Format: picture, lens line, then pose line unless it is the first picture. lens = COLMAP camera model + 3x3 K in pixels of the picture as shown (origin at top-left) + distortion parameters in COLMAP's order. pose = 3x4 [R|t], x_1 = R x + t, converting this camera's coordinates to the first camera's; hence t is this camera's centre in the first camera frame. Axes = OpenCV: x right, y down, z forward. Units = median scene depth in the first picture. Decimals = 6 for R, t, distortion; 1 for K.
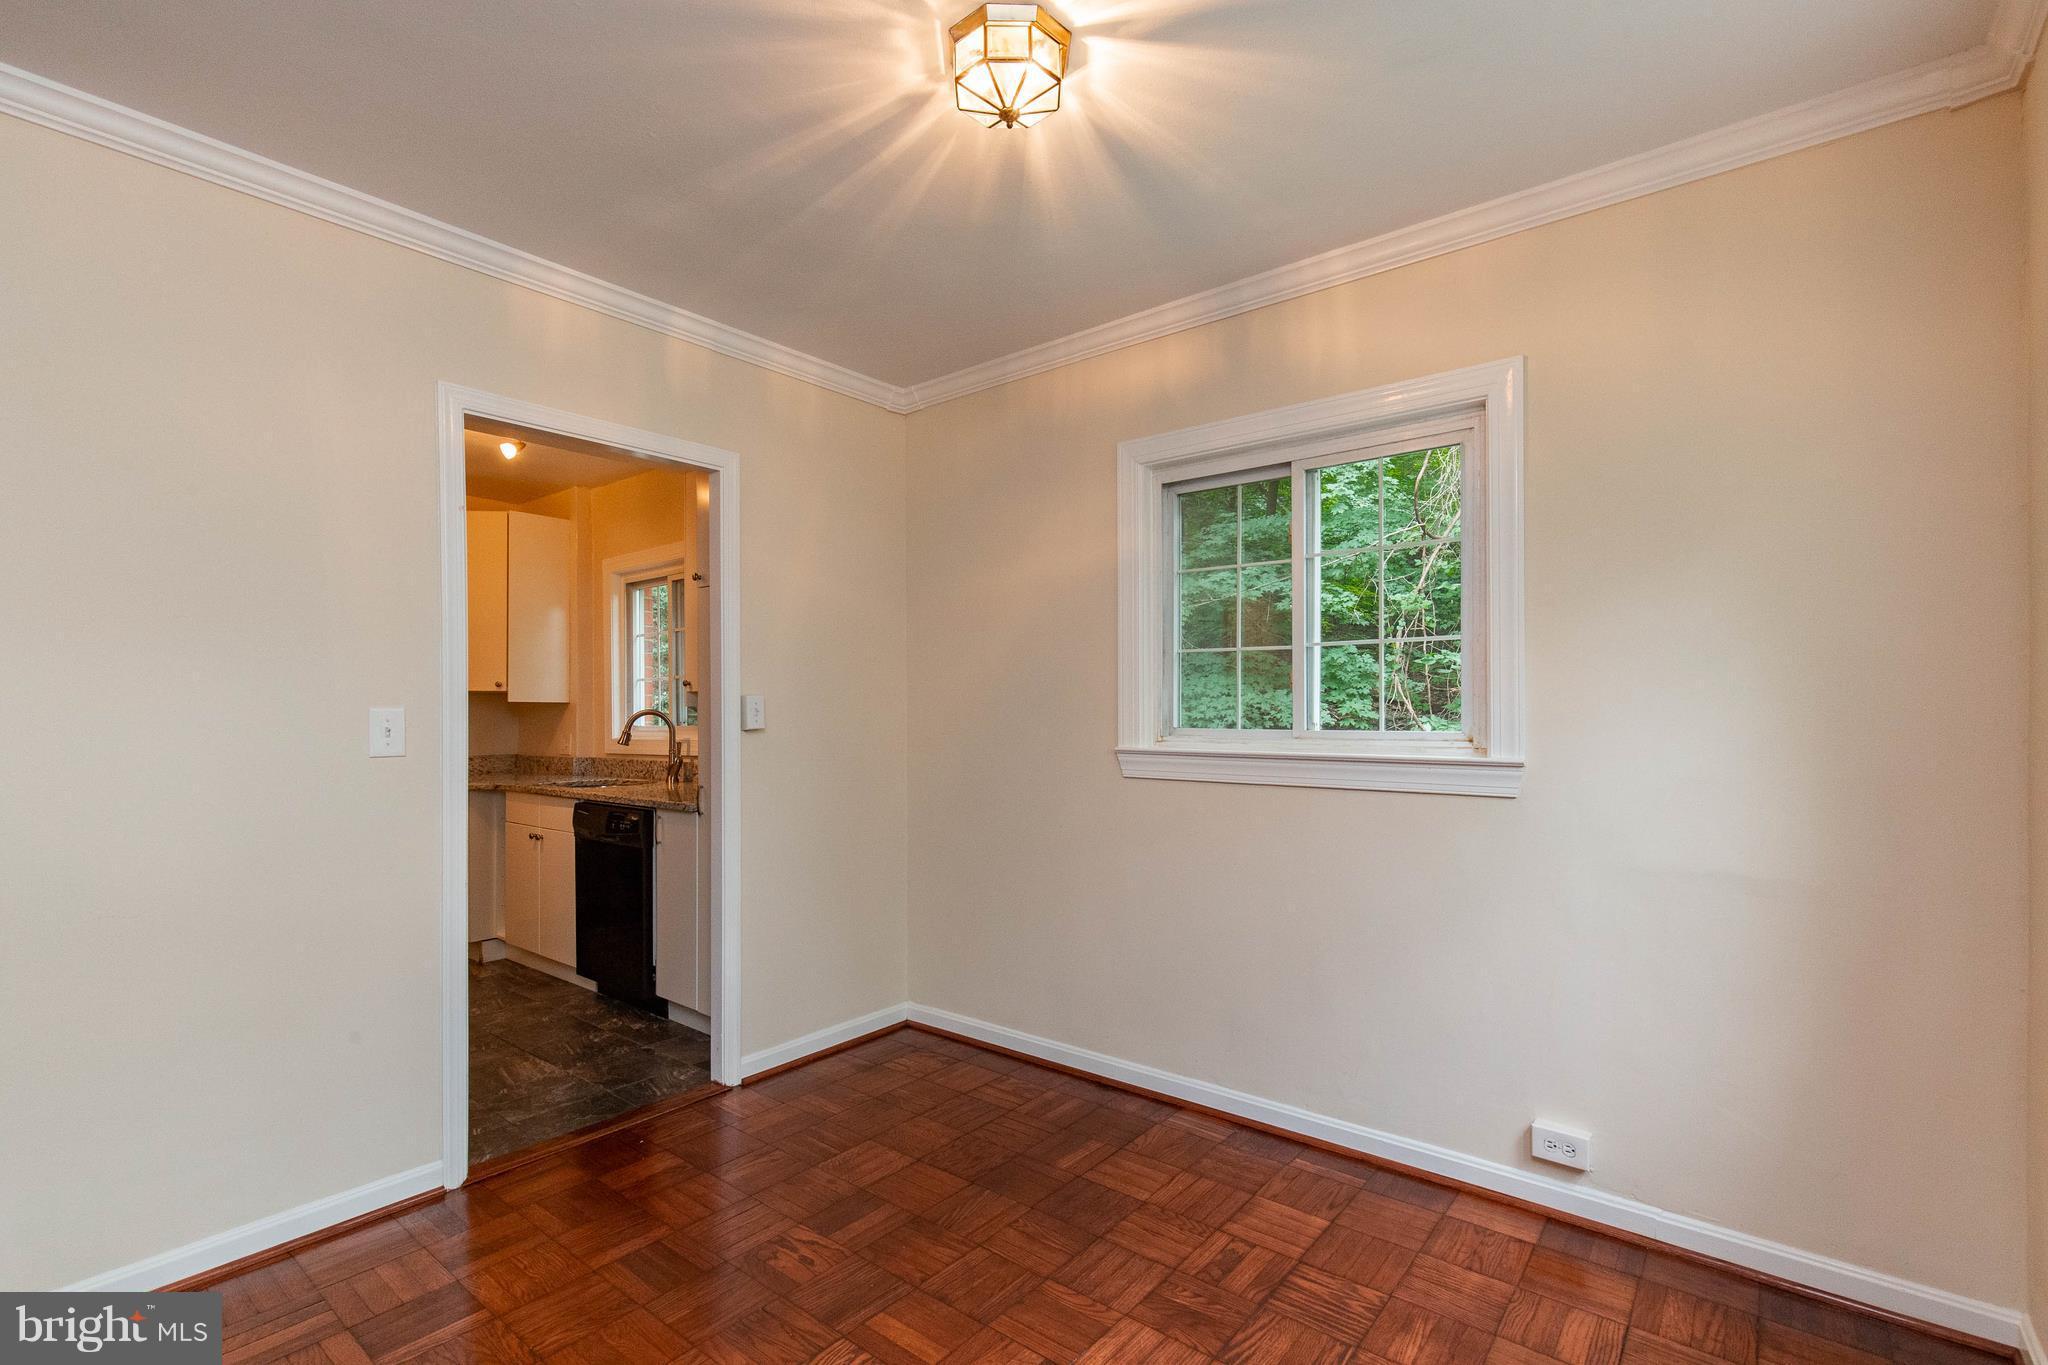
lens RADIAL K [[932.2, 0, 1025.5], [0, 932.2, 709.0], [0, 0, 1]] dist [0.007450, -0.000535]
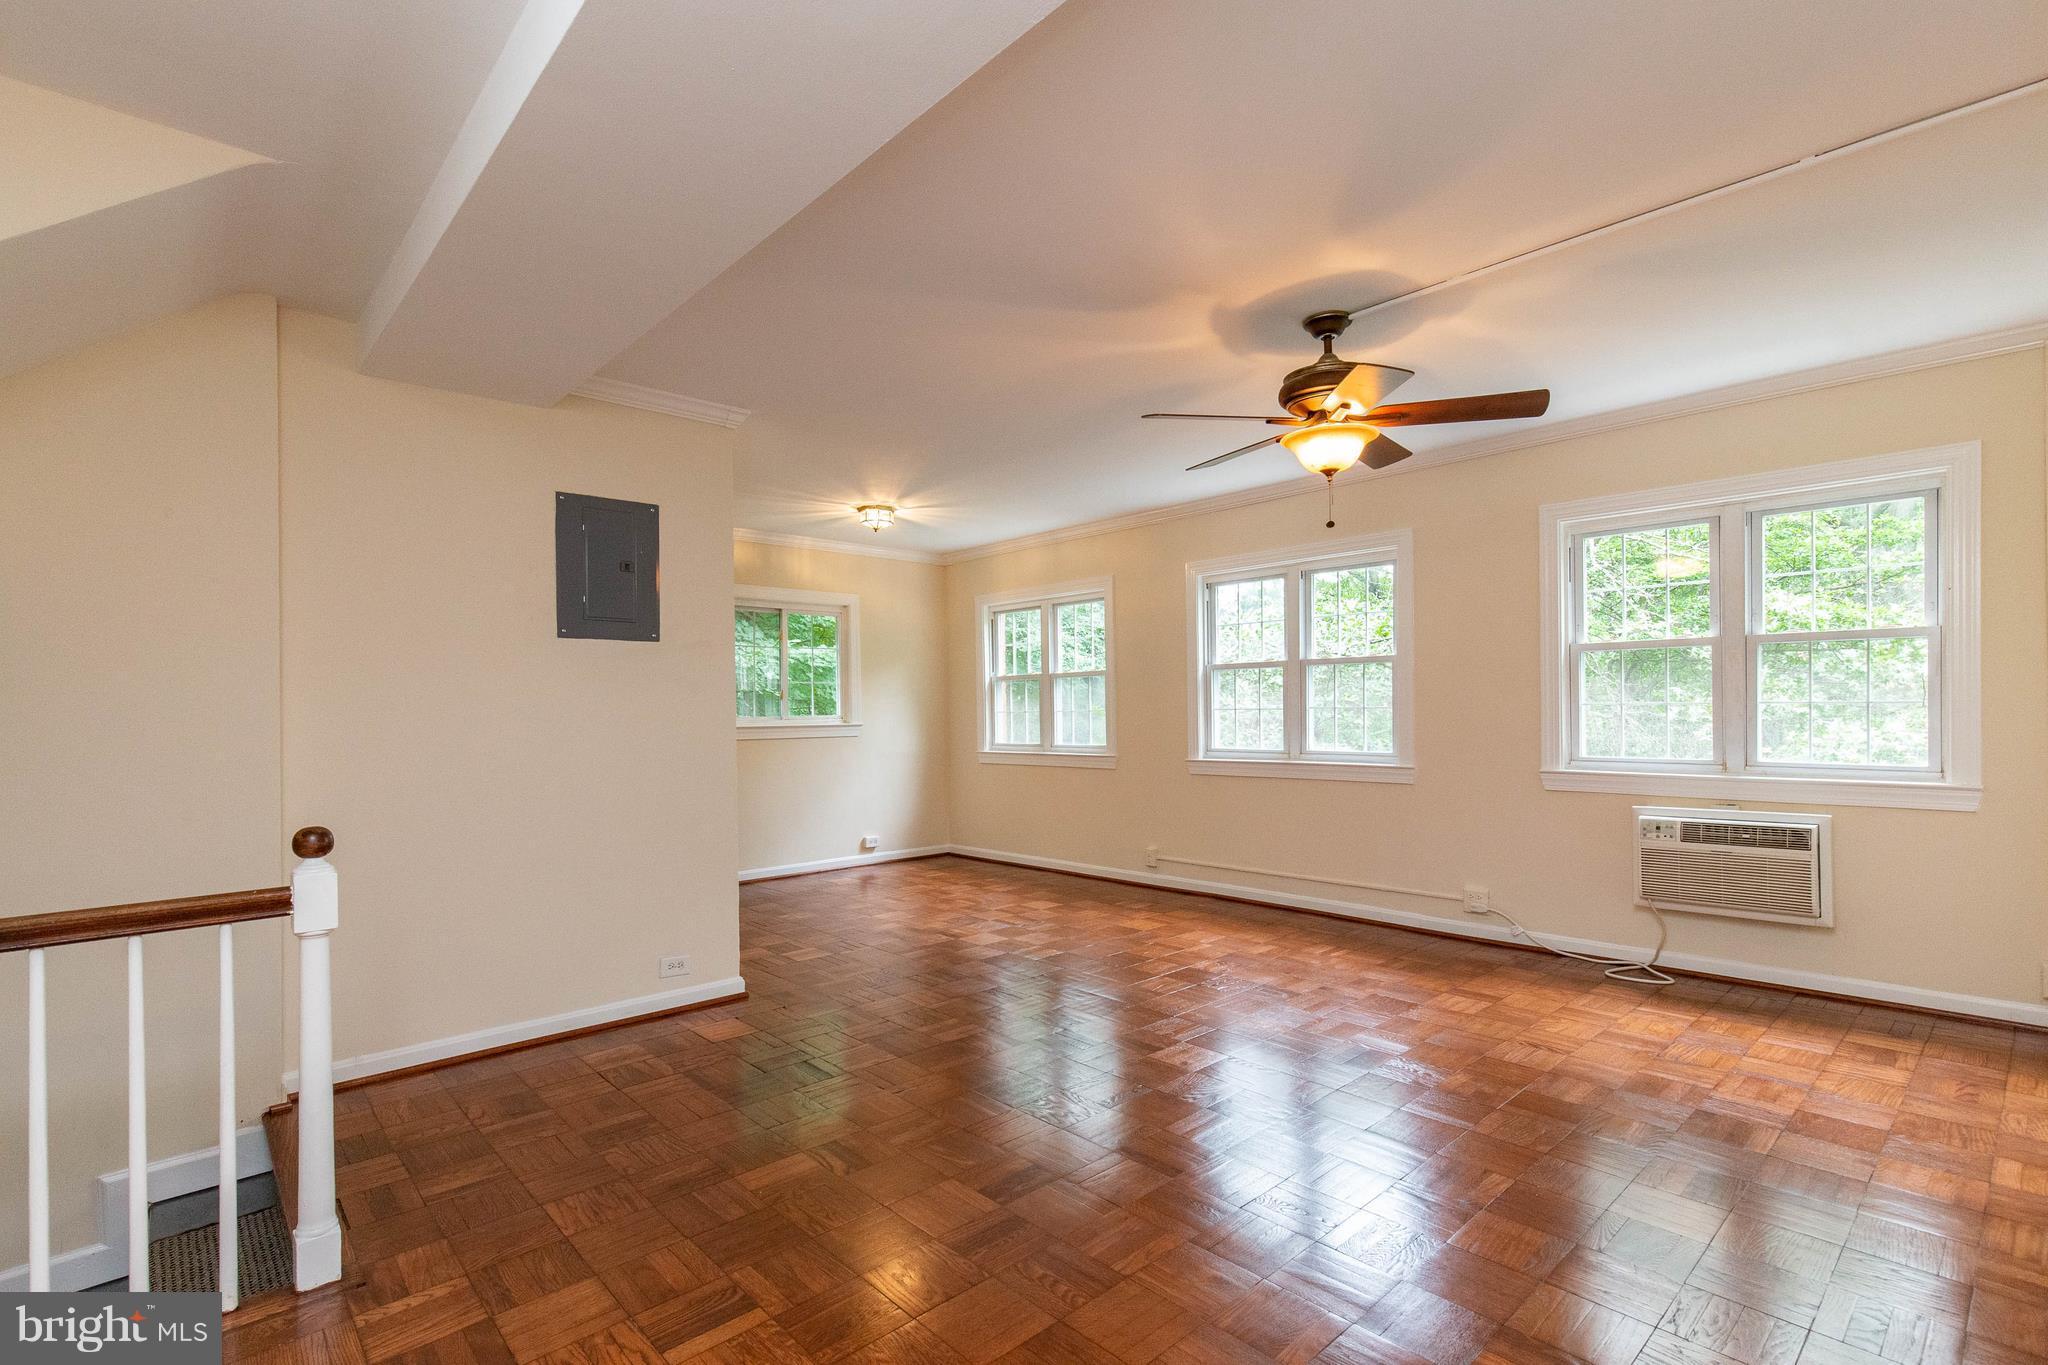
lens RADIAL K [[959.8, 0, 1022.9], [0, 959.8, 706.6], [0, 0, 1]] dist [0.006465, 0.000318]
pose [[0.149166, 0.005402, 0.988797, -2.299890], [0.014238, 0.999870, -0.007611, 0.026444], [-0.988710, 0.015213, 0.149070, -0.020496]]
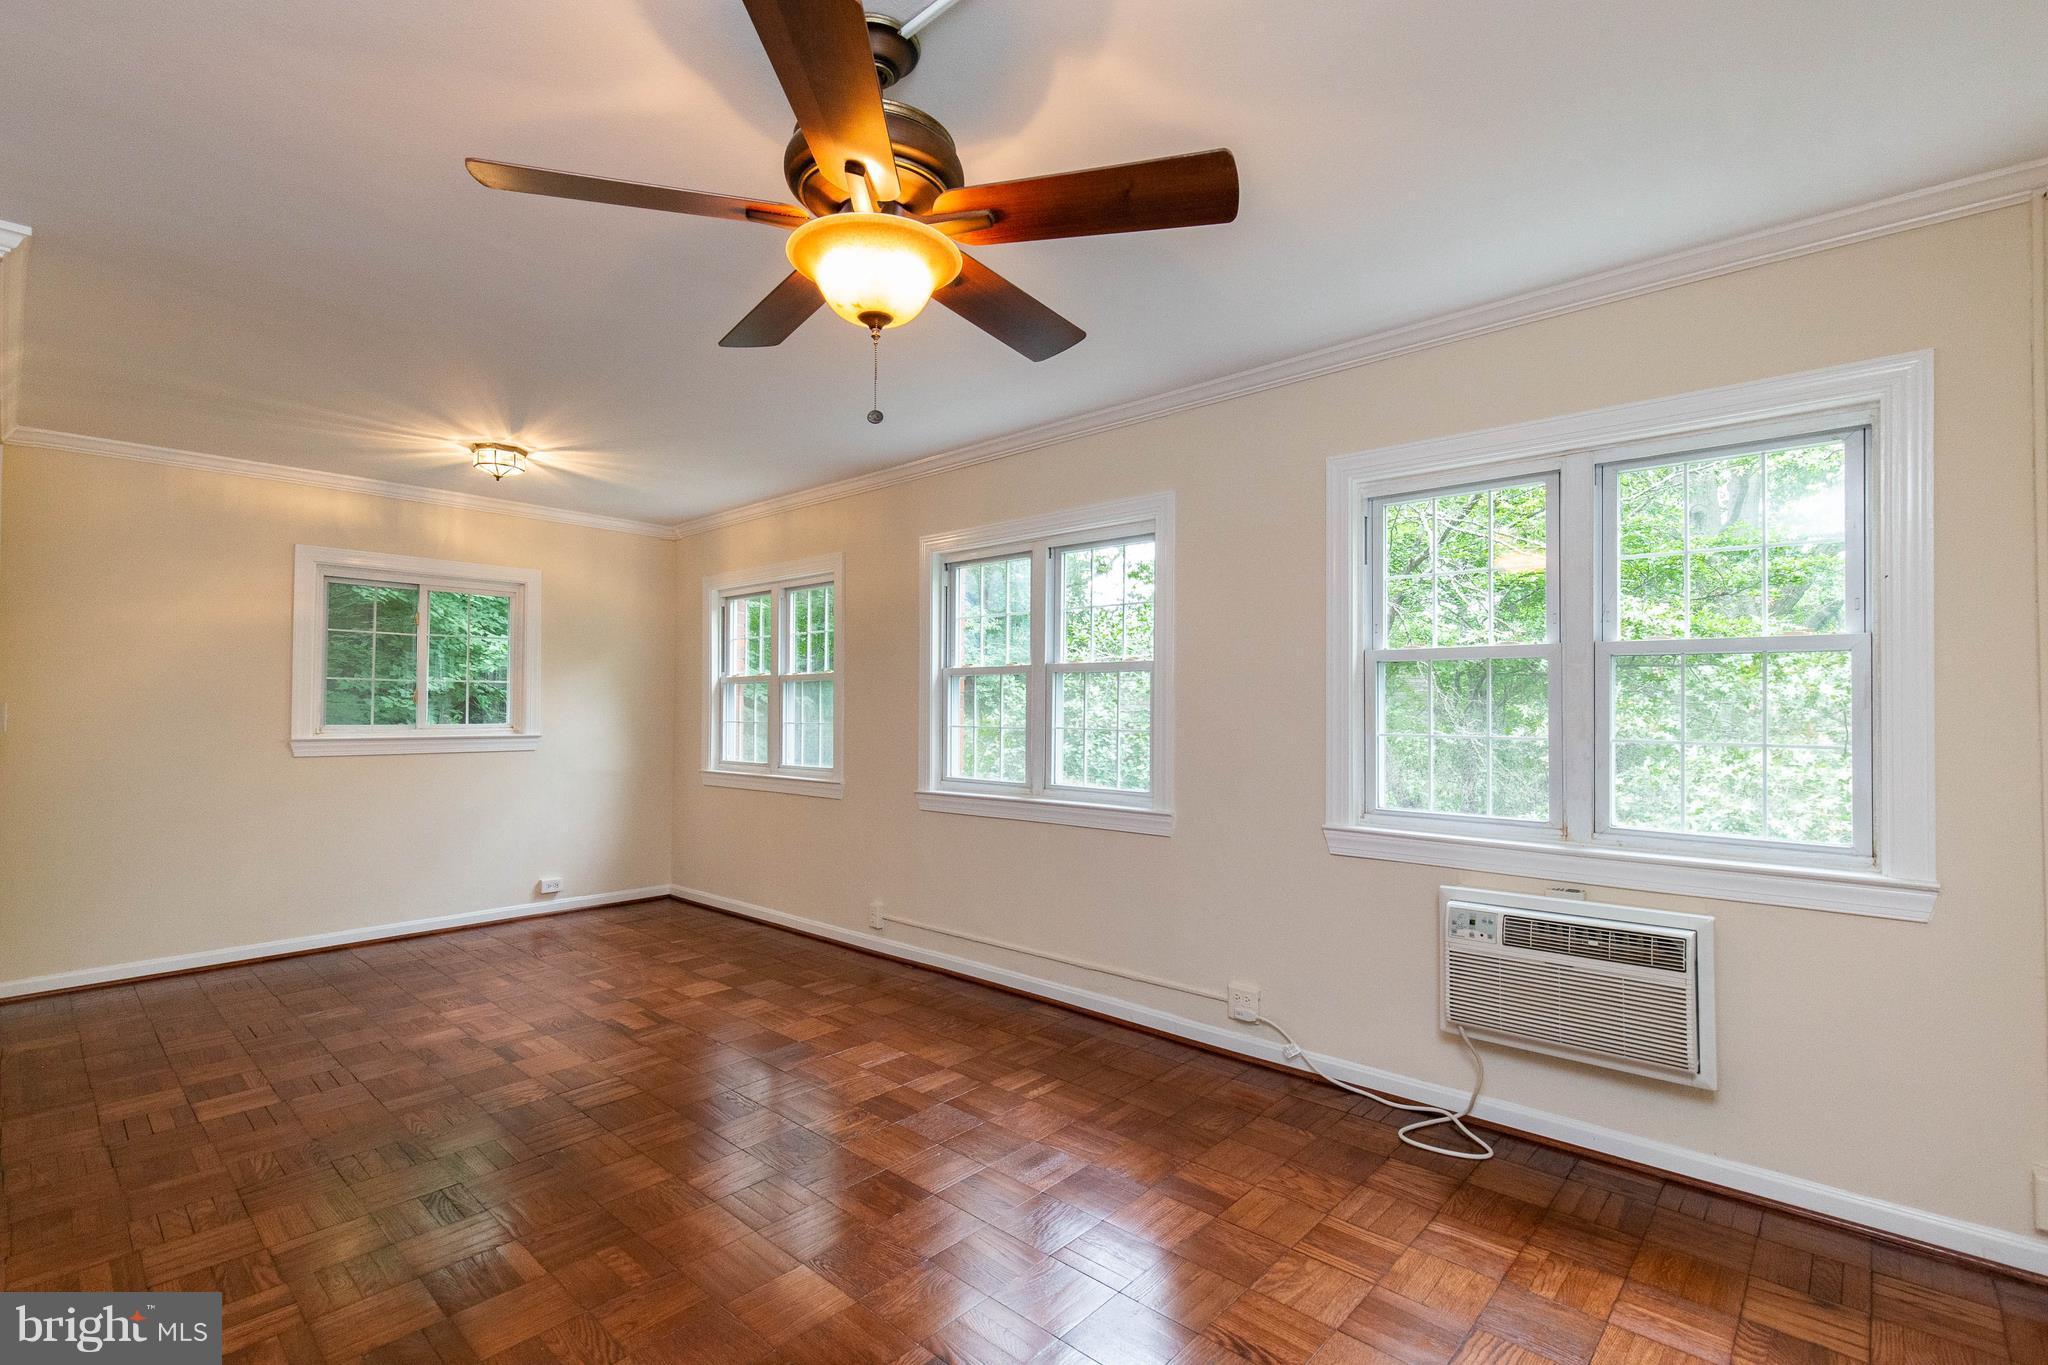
lens RADIAL K [[932.2, 0, 1024.6], [0, 932.2, 687.8], [0, 0, 1]] dist [0.007450, -0.000535]
pose [[0.057692, 0.026405, 0.997985, -1.653783], [-0.001750, 0.999651, -0.026348, -0.005018], [-0.998333, -0.000227, 0.057718, -0.375670]]
